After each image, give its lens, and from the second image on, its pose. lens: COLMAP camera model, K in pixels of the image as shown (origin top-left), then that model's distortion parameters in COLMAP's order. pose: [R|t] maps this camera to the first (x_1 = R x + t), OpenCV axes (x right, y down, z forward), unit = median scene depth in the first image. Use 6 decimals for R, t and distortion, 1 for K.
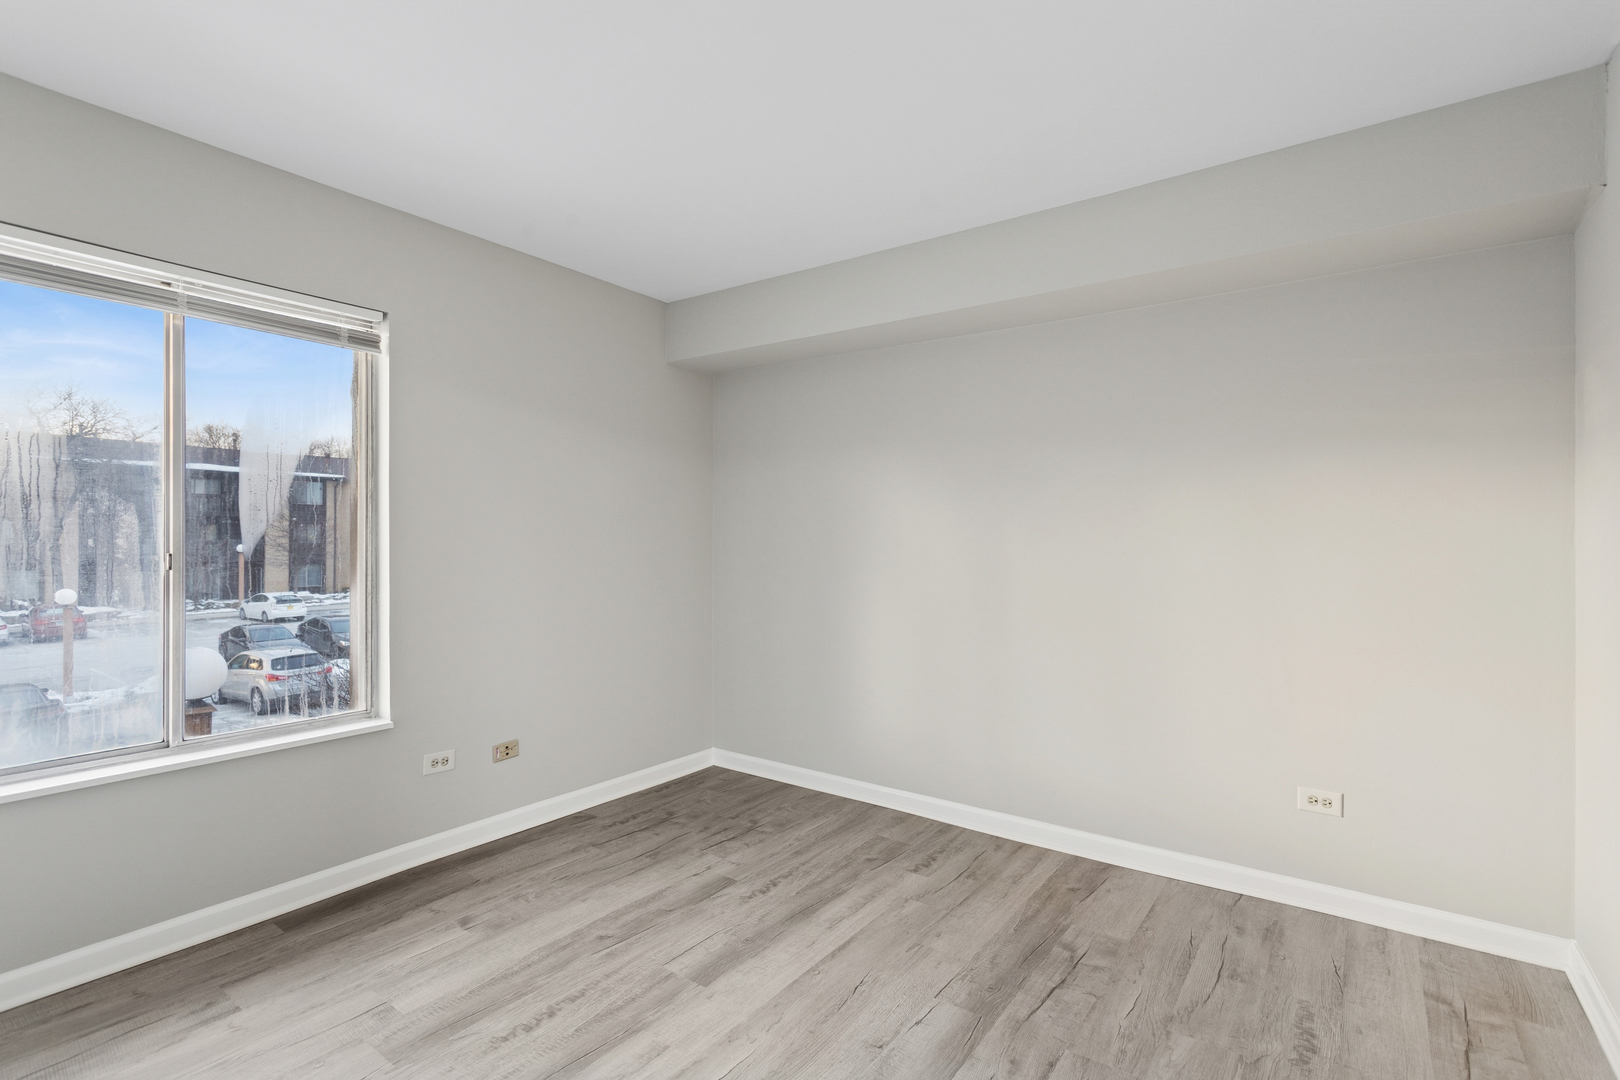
lens RADIAL K [[764.1, 0, 804.5], [0, 764.1, 541.8], [0, 0, 1]] dist [-0.000719, 0.000337]
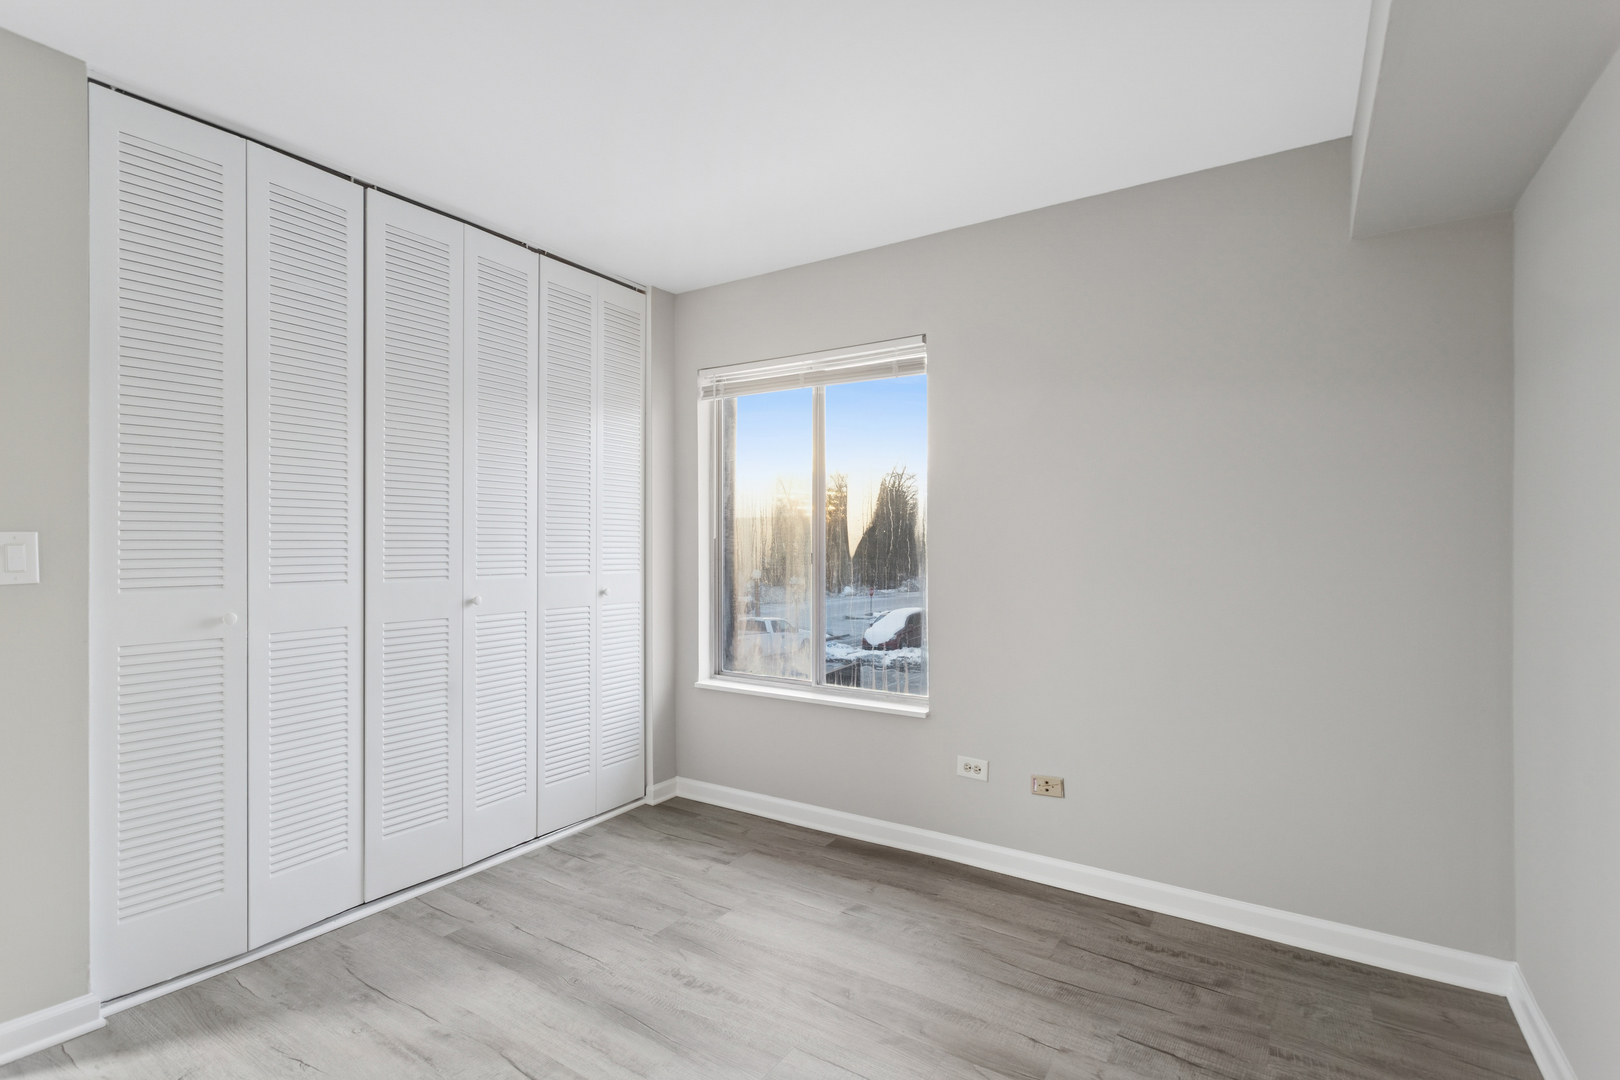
lens RADIAL K [[764.1, 0, 804.5], [0, 764.1, 541.8], [0, 0, 1]] dist [-0.000719, 0.000337]
pose [[0.053547, -0.004484, -0.998555, 0.516328], [-0.004984, 0.999976, -0.004758, 0.001097], [0.998553, 0.005231, 0.053523, 0.752951]]
